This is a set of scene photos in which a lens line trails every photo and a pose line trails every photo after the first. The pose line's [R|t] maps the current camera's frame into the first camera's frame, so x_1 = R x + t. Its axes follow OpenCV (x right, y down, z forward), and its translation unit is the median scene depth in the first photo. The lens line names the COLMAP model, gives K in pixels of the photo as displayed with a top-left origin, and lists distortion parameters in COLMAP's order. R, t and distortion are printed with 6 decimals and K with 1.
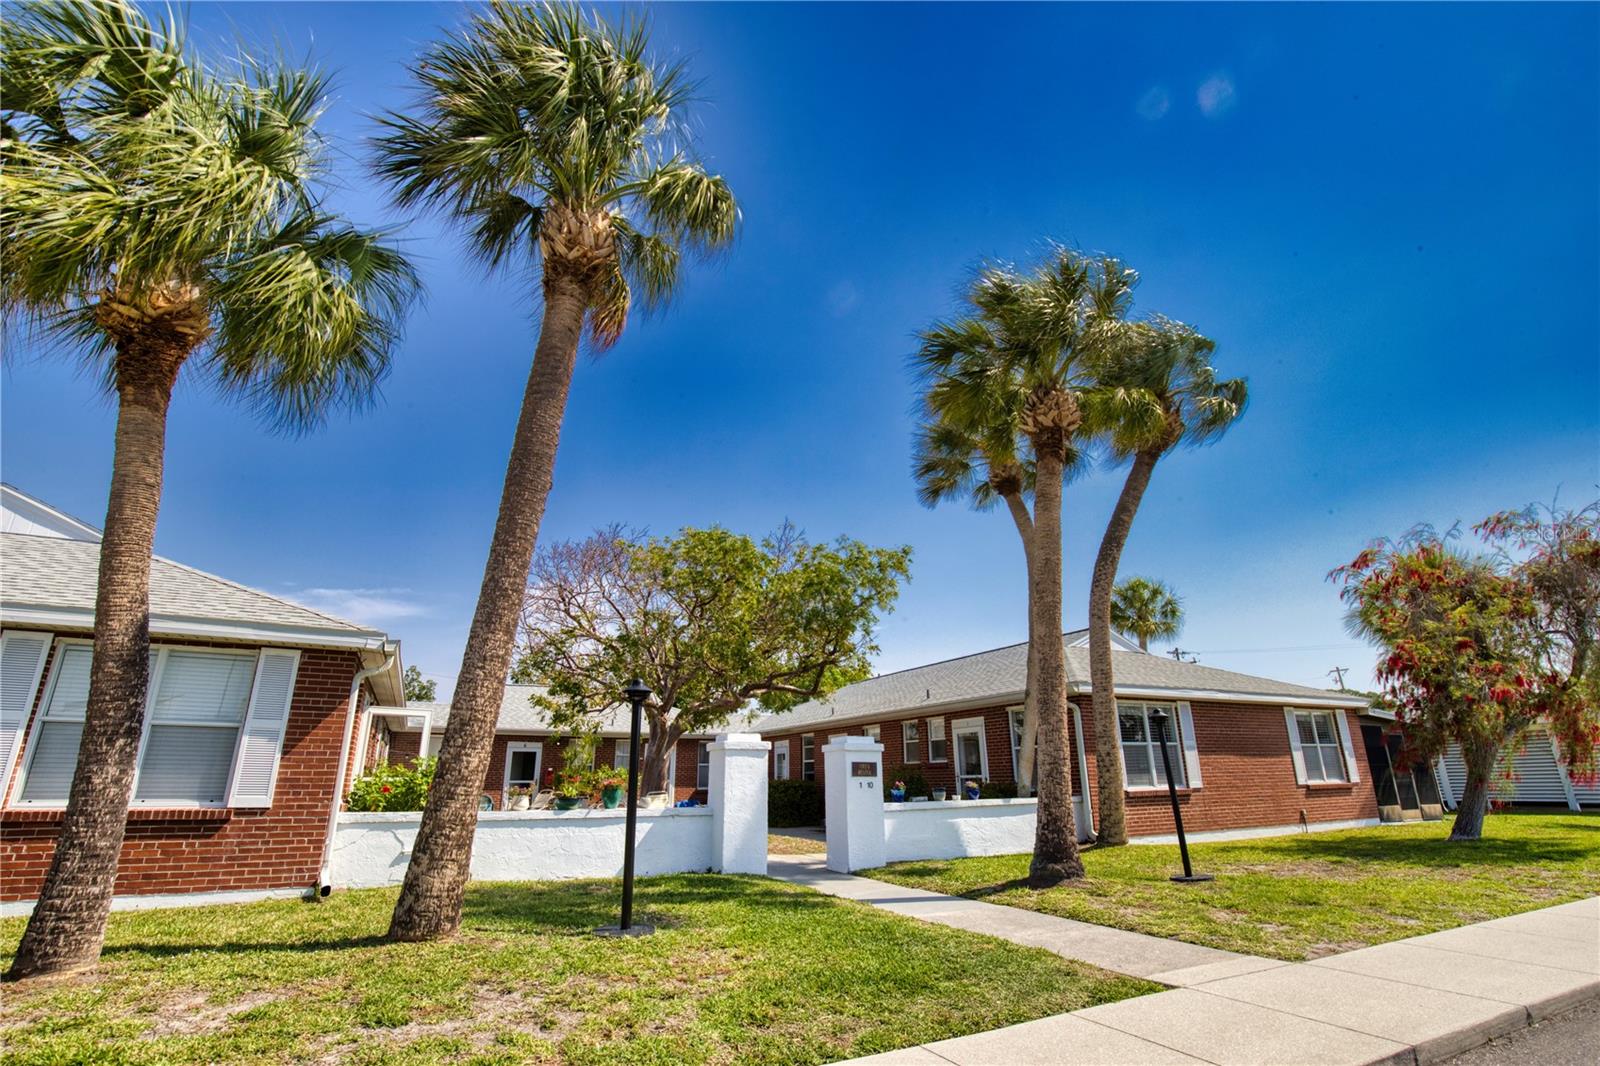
lens RADIAL K [[730.8, 0, 792.1], [0, 730.8, 542.0], [0, 0, 1]] dist [-0.034098, 0.006858]
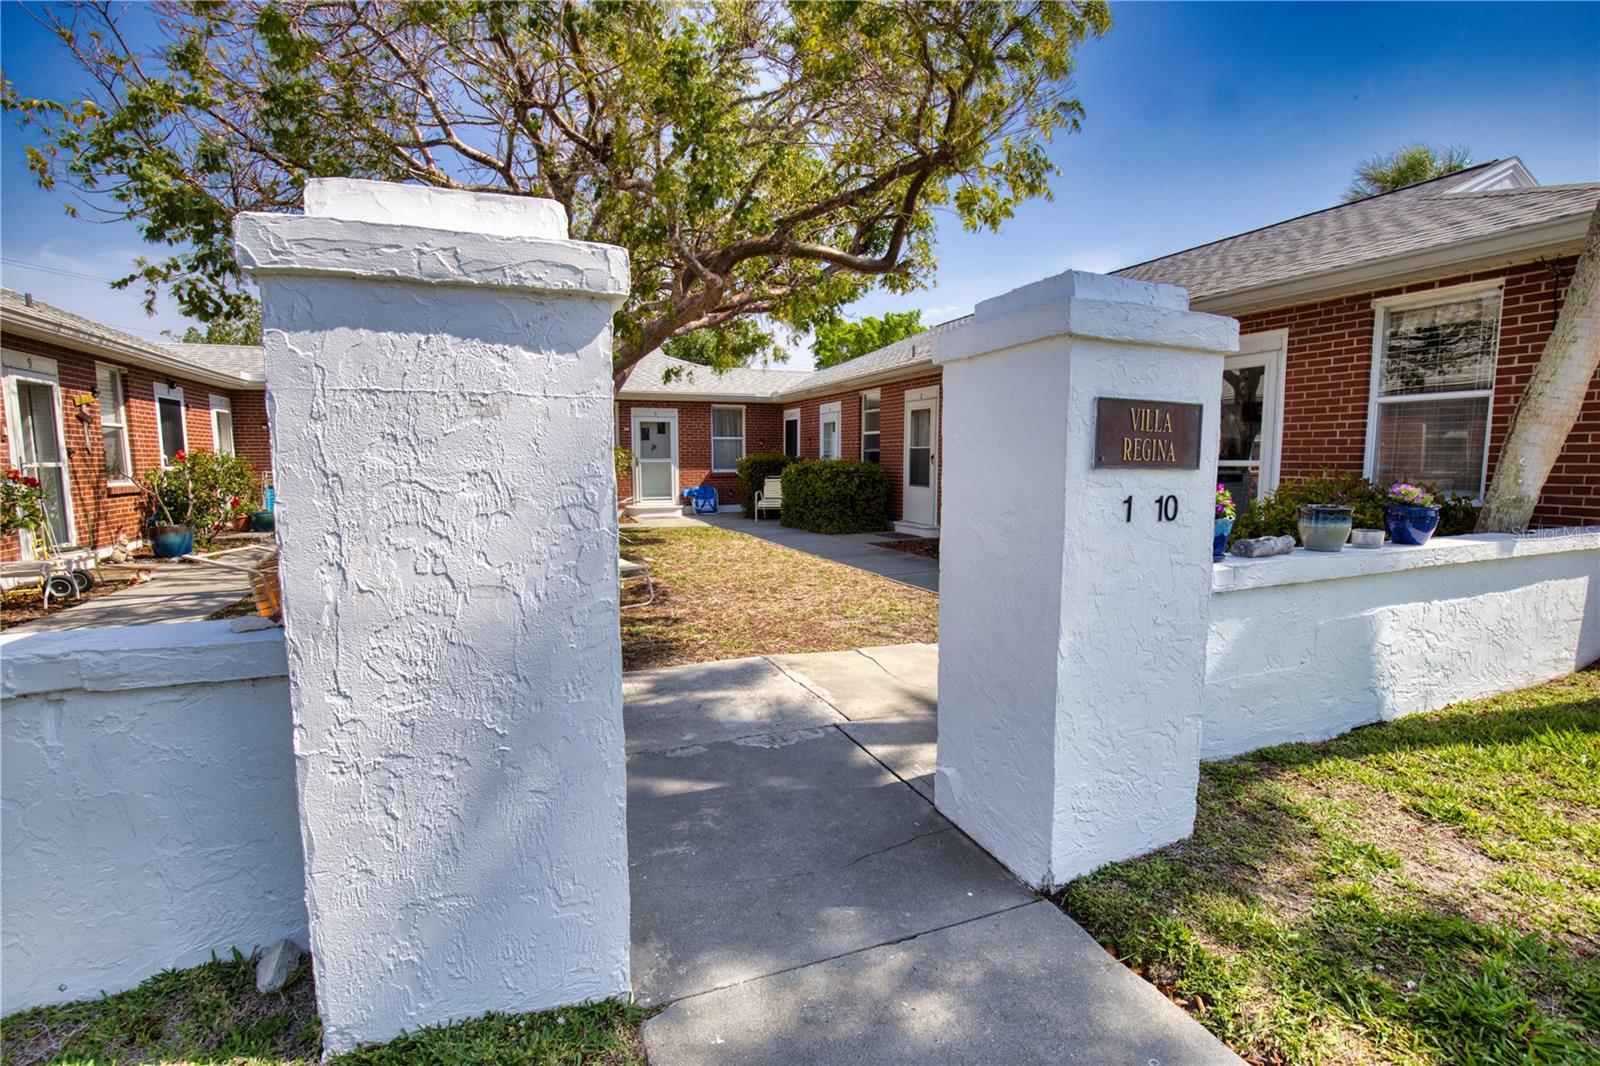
lens RADIAL K [[730.8, 0, 801.6], [0, 730.8, 541.7], [0, 0, 1]] dist [-0.034098, 0.006858]
pose [[0.997483, 0.018222, -0.068524, 0.015117], [0.012062, 0.908722, 0.417229, 0.235568], [0.069872, -0.417005, 0.906215, 0.739958]]
